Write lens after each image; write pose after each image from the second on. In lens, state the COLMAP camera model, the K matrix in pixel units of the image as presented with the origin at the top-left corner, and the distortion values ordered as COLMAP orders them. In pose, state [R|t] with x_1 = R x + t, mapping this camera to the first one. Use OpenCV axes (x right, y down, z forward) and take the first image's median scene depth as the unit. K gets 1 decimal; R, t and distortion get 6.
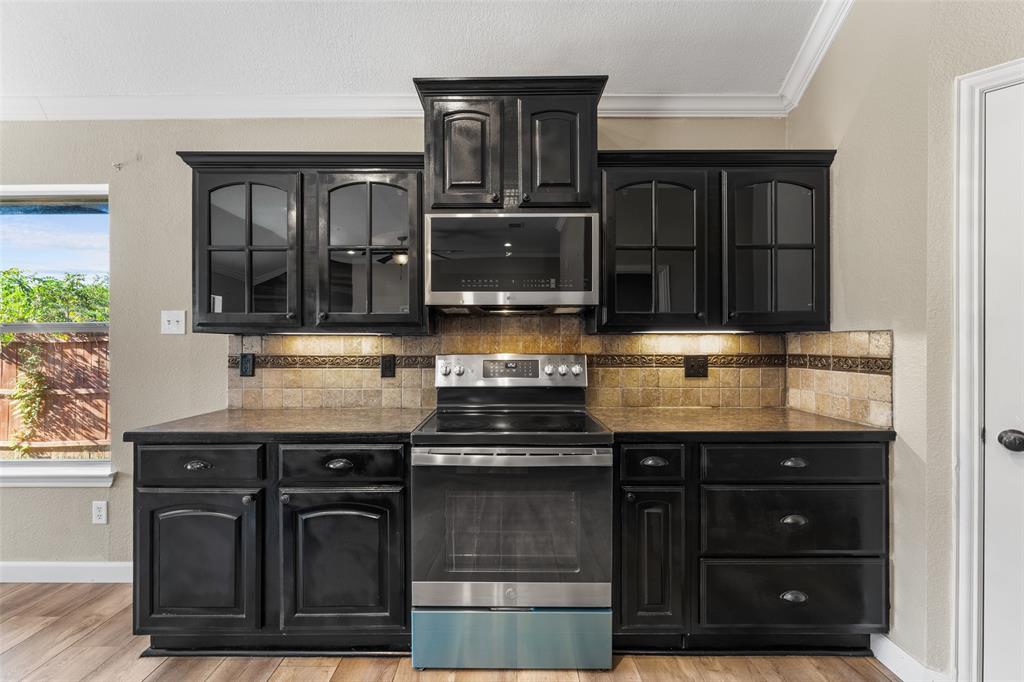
lens RADIAL K [[436.9, 0, 506.9], [0, 436.9, 346.5], [0, 0, 1]] dist [-0.004423, 0.000140]
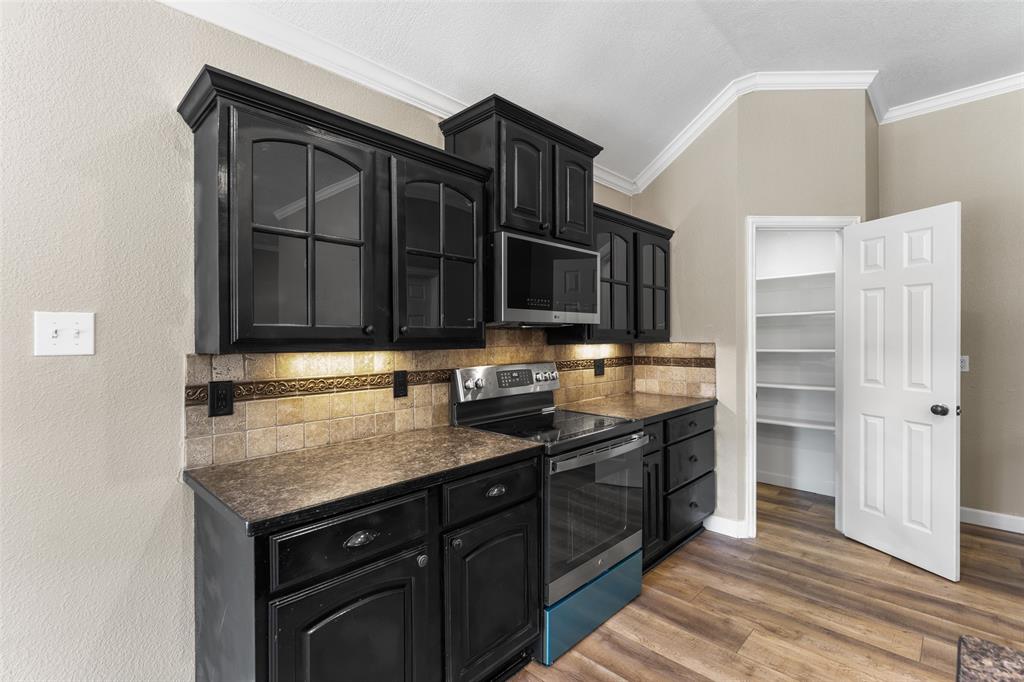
lens RADIAL K [[464.0, 0, 506.2], [0, 464.0, 338.4], [0, 0, 1]] dist [-0.008399, 0.000071]
pose [[0.702742, -0.004952, 0.711428, -0.905322], [0.007358, 0.999973, -0.000307, -0.052324], [-0.711407, 0.005451, 0.702759, 0.226838]]
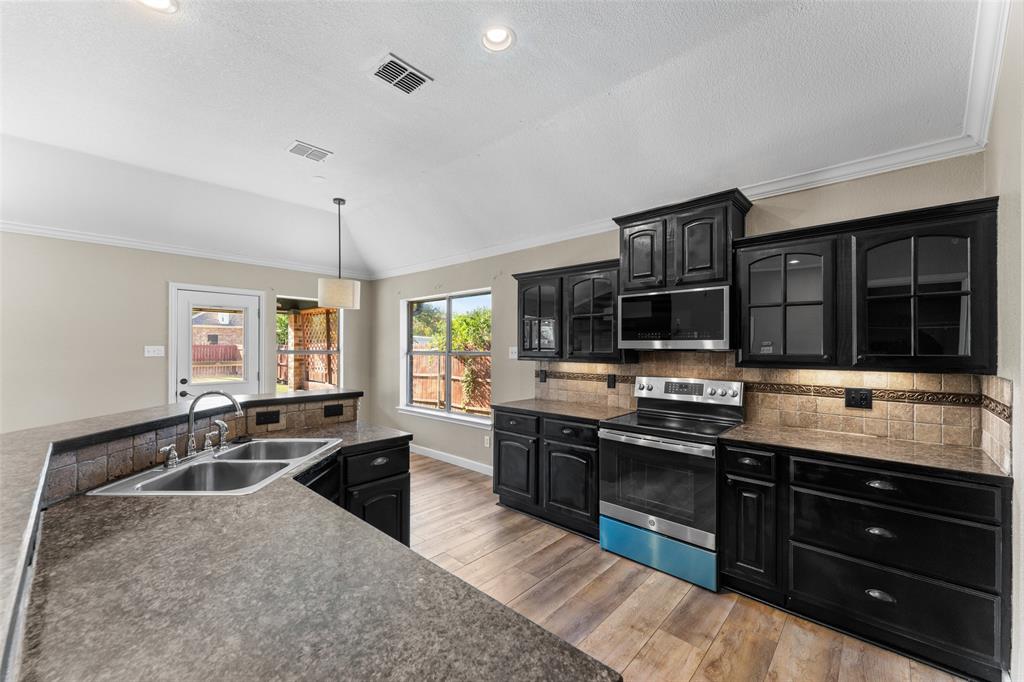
lens RADIAL K [[407.4, 0, 505.1], [0, 407.4, 345.5], [0, 0, 1]] dist [0.000418, 0.000254]
pose [[0.731824, 0.002684, -0.681489, 0.555169], [-0.007259, 0.999966, -0.003857, -0.092931], [0.681456, 0.007770, 0.731818, -0.458443]]
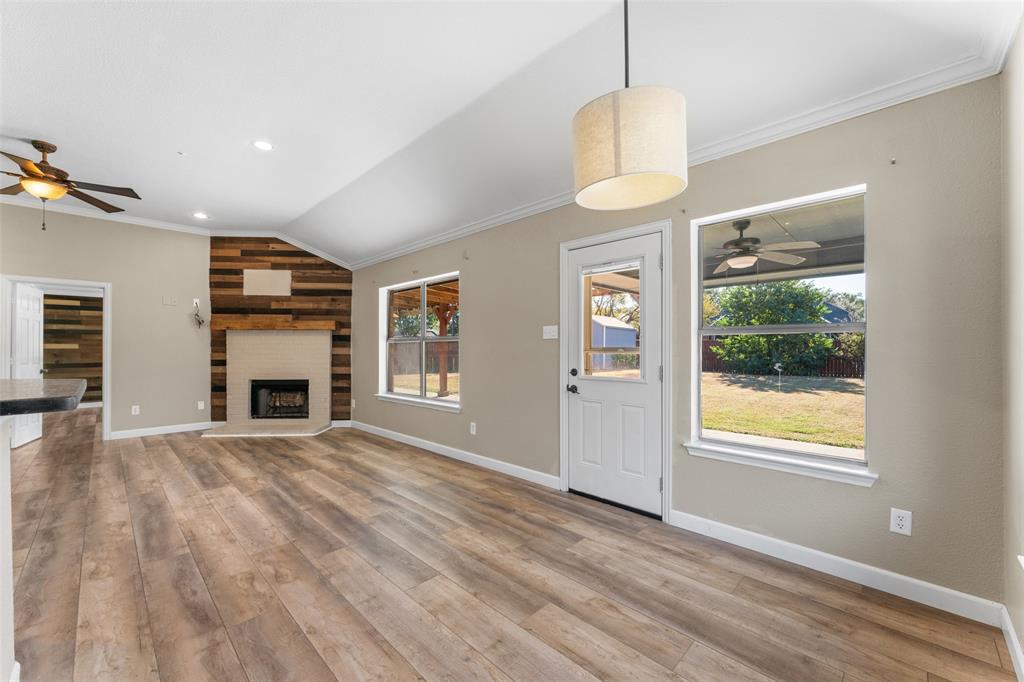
lens RADIAL K [[407.4, 0, 504.8], [0, 407.4, 345.0], [0, 0, 1]] dist [0.000418, 0.000254]
pose [[-0.706777, 0.001603, -0.707435, -0.940490], [0.003530, 0.999993, -0.001261, 0.002985], [0.707428, -0.003389, -0.706777, 1.001849]]
